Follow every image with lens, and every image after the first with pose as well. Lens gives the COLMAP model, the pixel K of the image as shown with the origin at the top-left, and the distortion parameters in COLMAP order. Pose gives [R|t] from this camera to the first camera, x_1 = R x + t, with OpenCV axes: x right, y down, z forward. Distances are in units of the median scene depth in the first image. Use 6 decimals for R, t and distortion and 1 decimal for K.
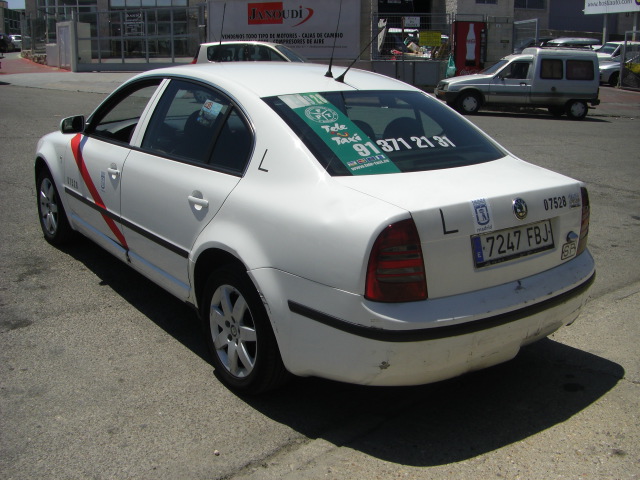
lens RADIAL K [[726.9, 0, 320.0], [0, 726.9, 240.0], [0, 0, 1]] dist [-0.216446, 0.223590]
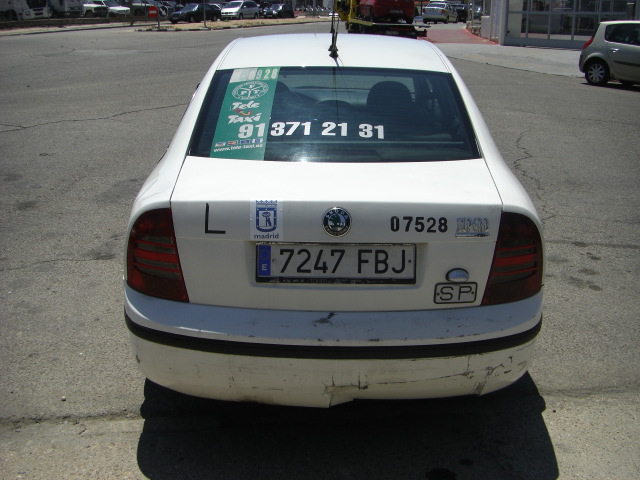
lens RADIAL K [[726.9, 0, 320.0], [0, 726.9, 240.0], [0, 0, 1]] dist [-0.216446, 0.223590]
pose [[0.794247, 0.179503, -0.580474, 0.705841], [-0.160096, 0.983430, 0.085055, -0.085690], [0.586124, 0.025377, 0.809824, 0.342580]]
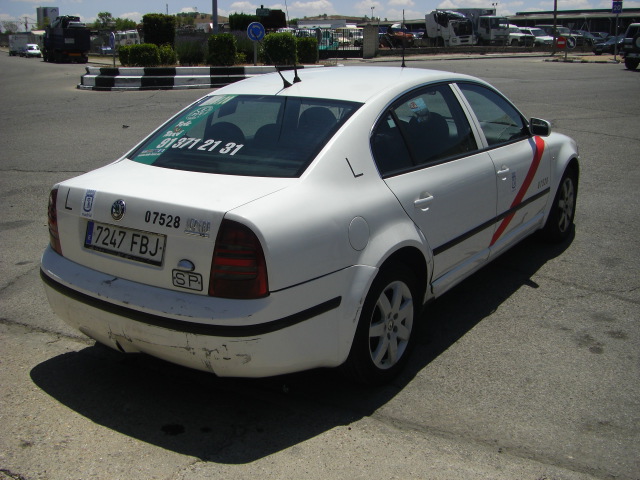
lens RADIAL K [[726.9, 0, 320.0], [0, 726.9, 240.0], [0, 0, 1]] dist [-0.216446, 0.223590]
pose [[0.303738, 0.239786, -0.922088, 1.307600], [-0.240121, 0.955836, 0.169466, -0.242745], [0.922001, 0.169940, 0.347901, 0.890297]]
